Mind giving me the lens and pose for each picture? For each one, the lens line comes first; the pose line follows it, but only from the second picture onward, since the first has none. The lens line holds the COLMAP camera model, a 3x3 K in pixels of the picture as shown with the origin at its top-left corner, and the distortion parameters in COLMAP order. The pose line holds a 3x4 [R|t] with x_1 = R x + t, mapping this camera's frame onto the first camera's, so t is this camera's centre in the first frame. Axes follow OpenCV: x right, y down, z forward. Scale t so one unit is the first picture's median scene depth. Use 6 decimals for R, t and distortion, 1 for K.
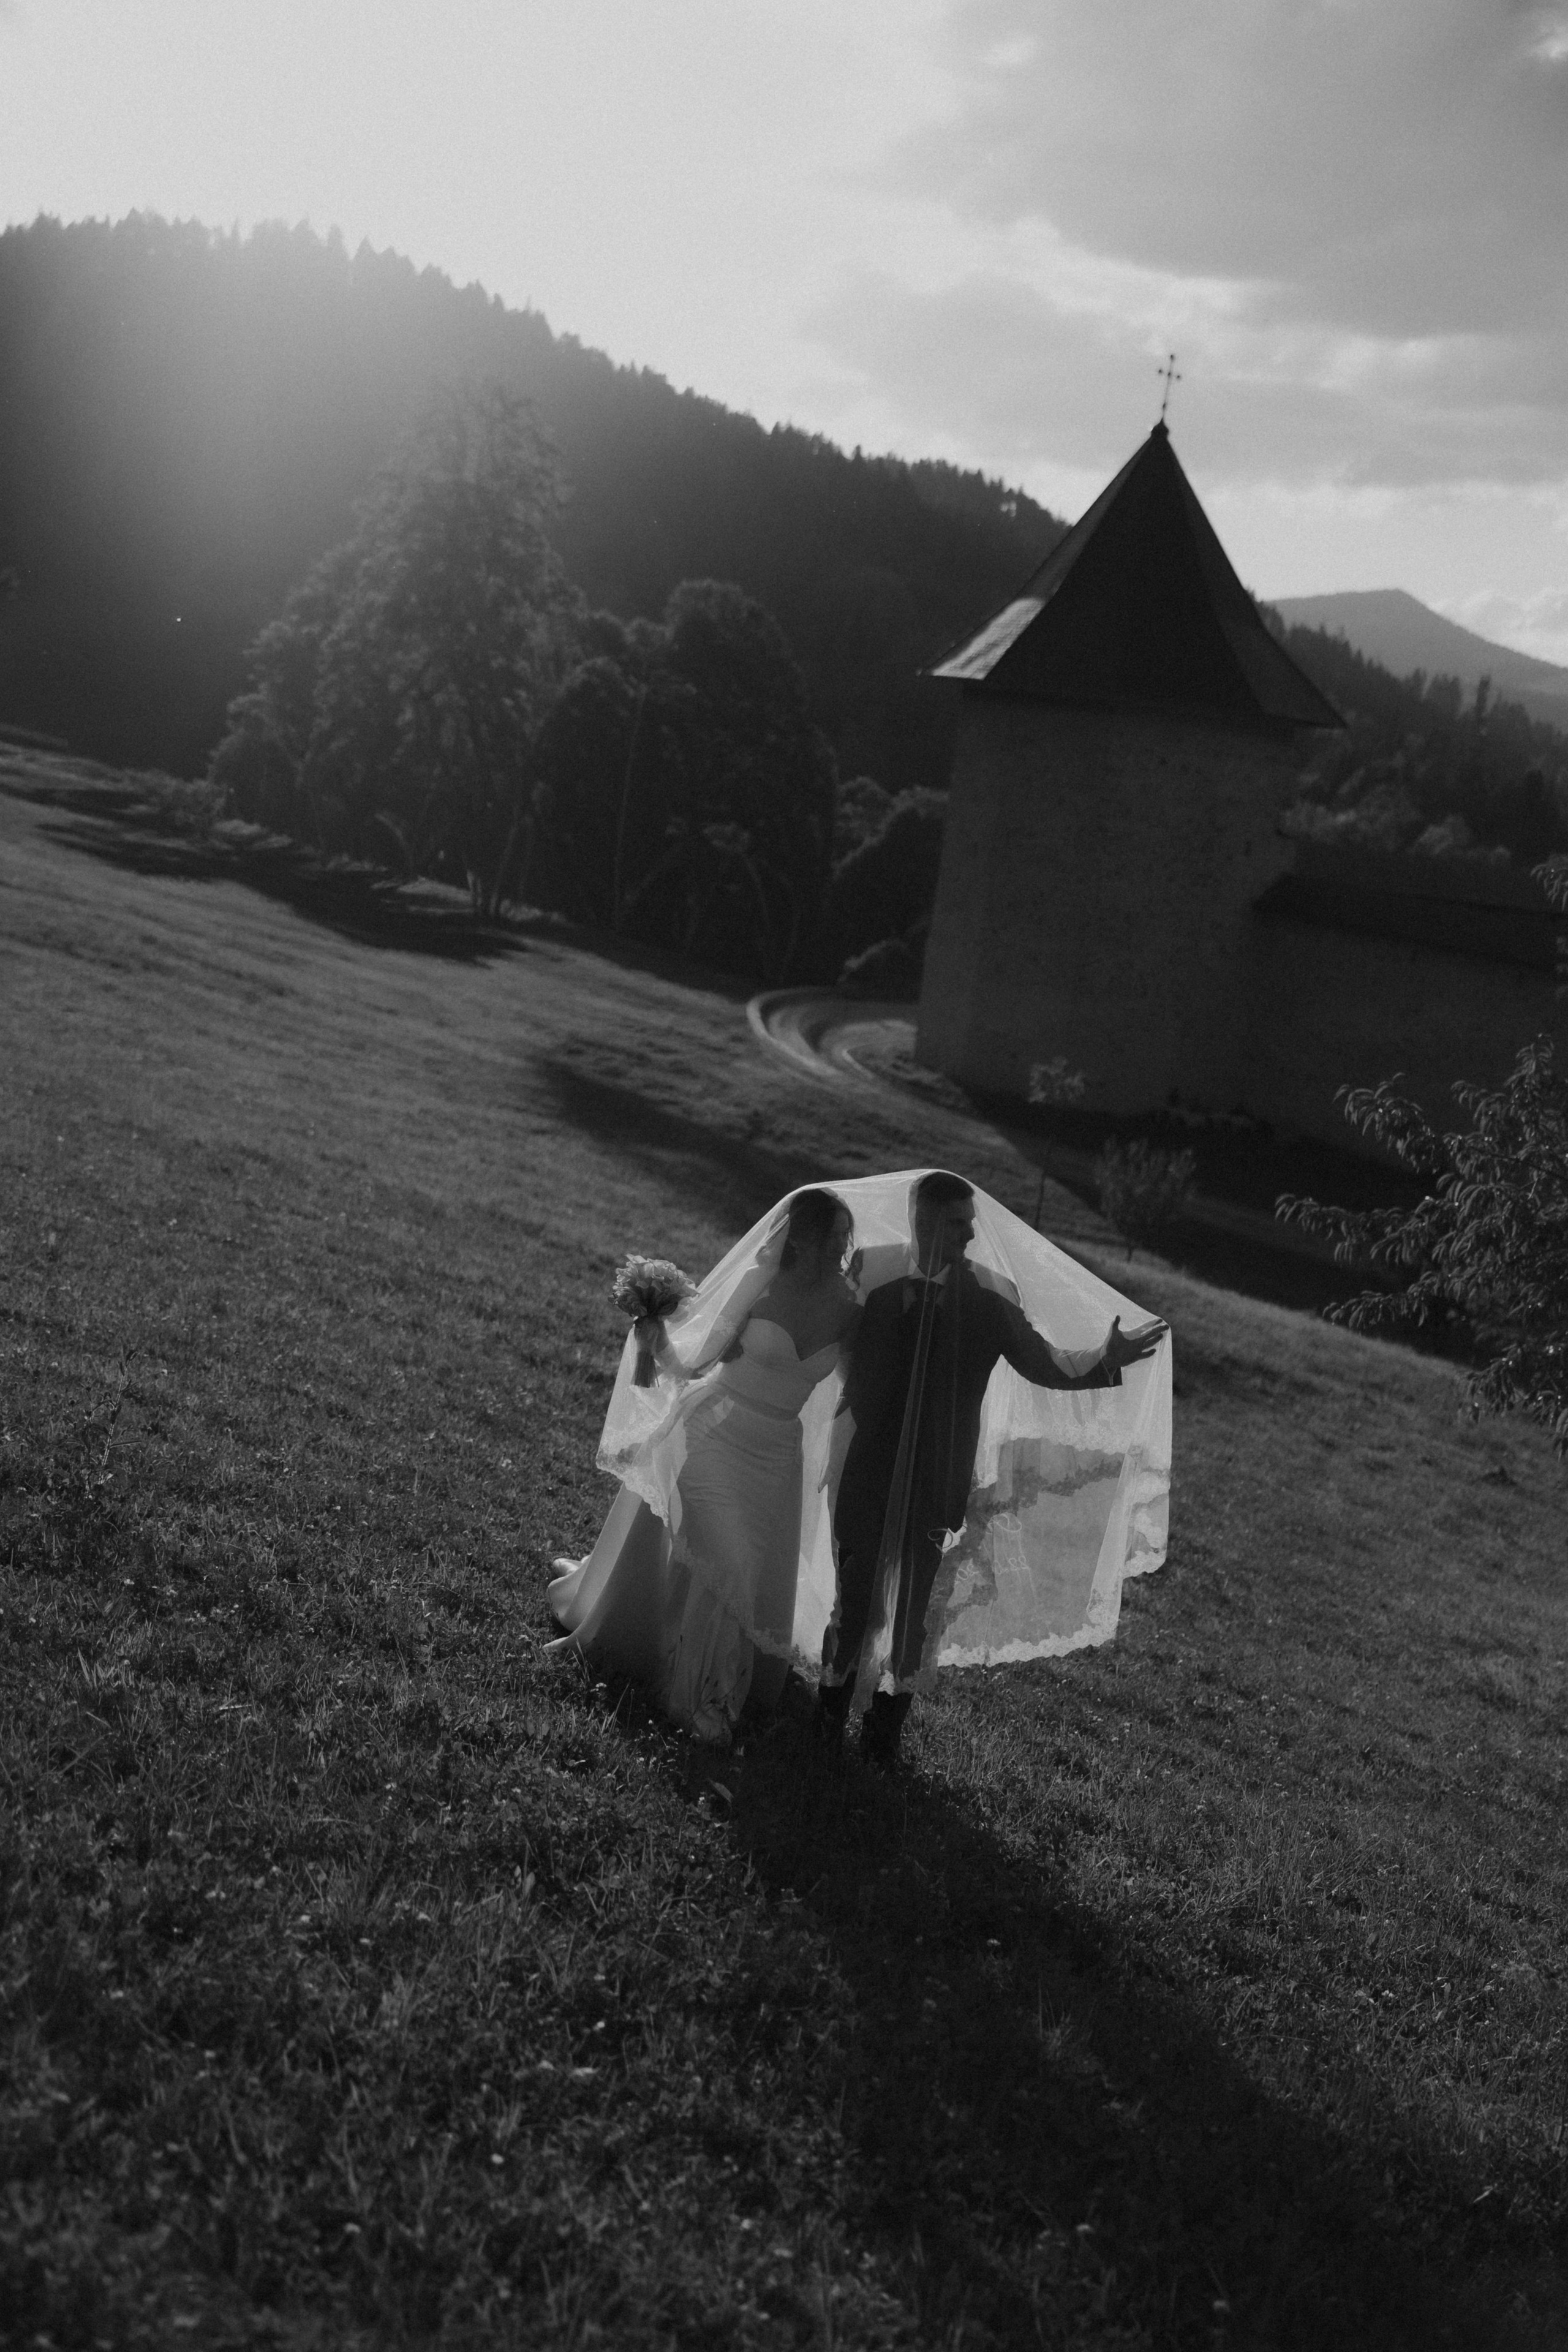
lens RADIAL K [[2446.5, 0, 780.7], [0, 2446.5, 1264.0], [0, 0, 1]] dist [0.170082, -0.550647]
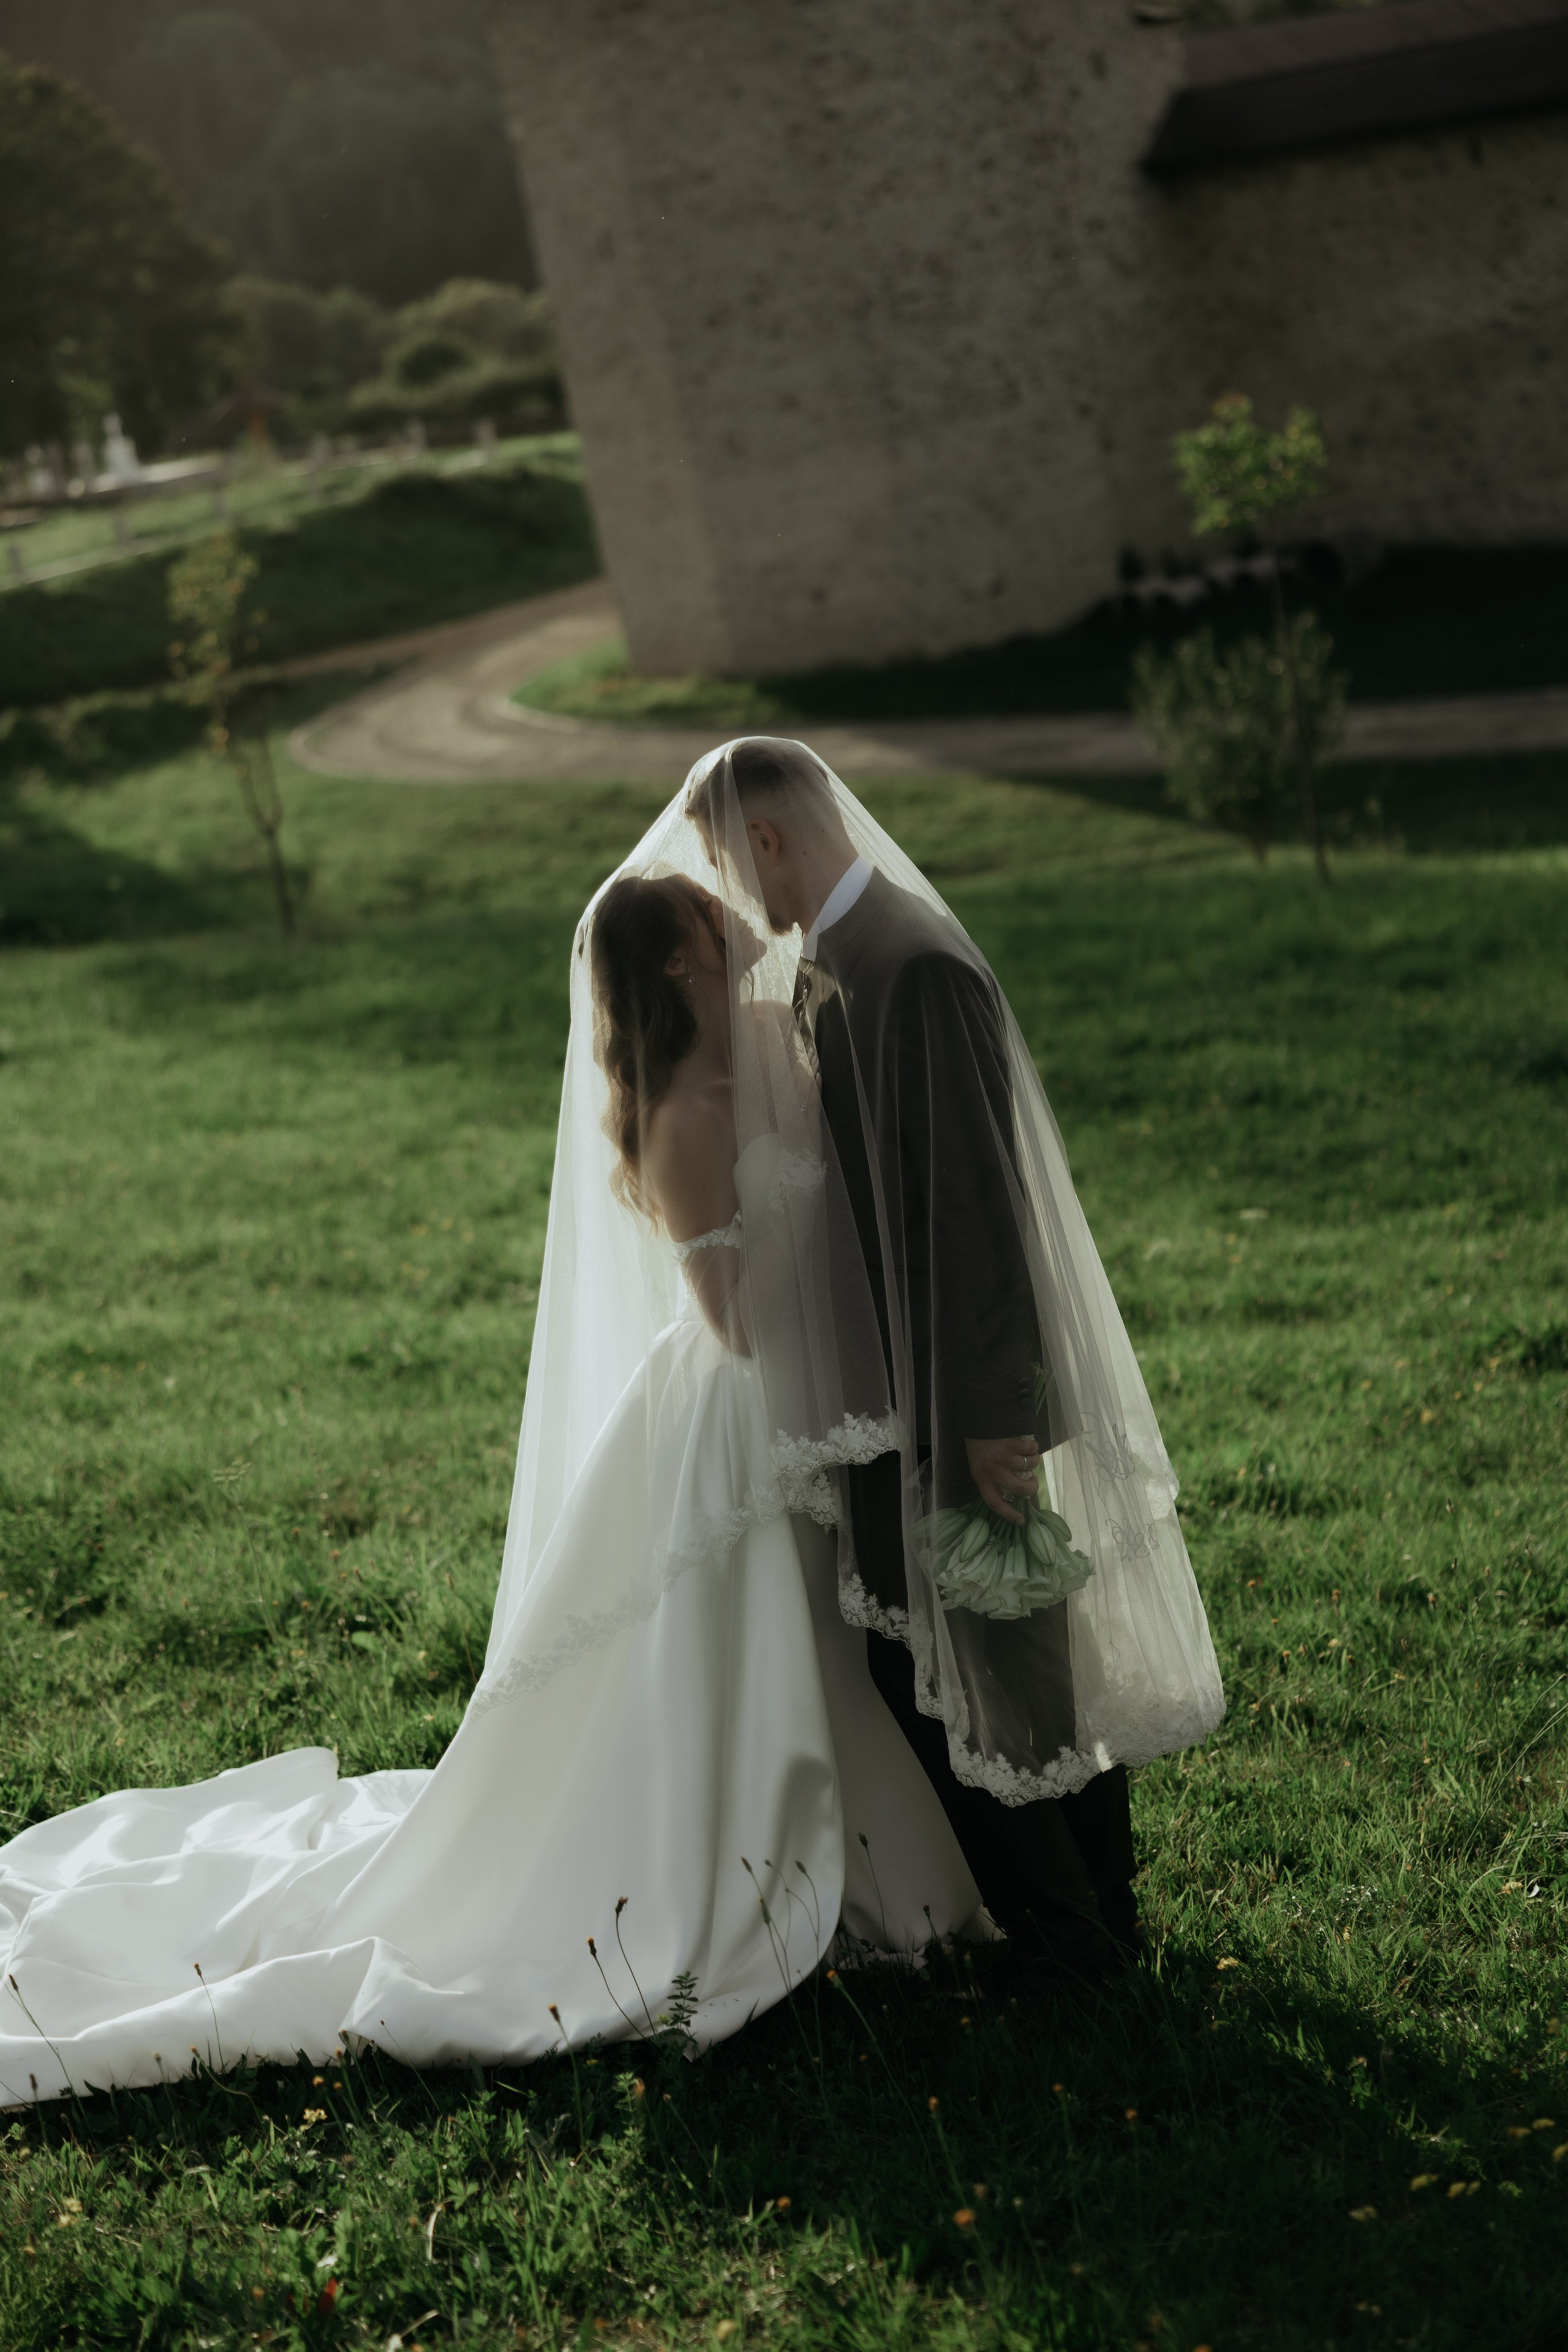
lens RADIAL K [[3875.4, 0, 676.7], [0, 3875.4, 1176.8], [0, 0, 1]] dist [0.002767, -0.030424]
pose [[0.934864, -0.351496, 0.049798, -0.015476], [0.349957, 0.936030, 0.037113, -0.010412], [-0.059658, -0.017269, 0.998070, 0.180278]]
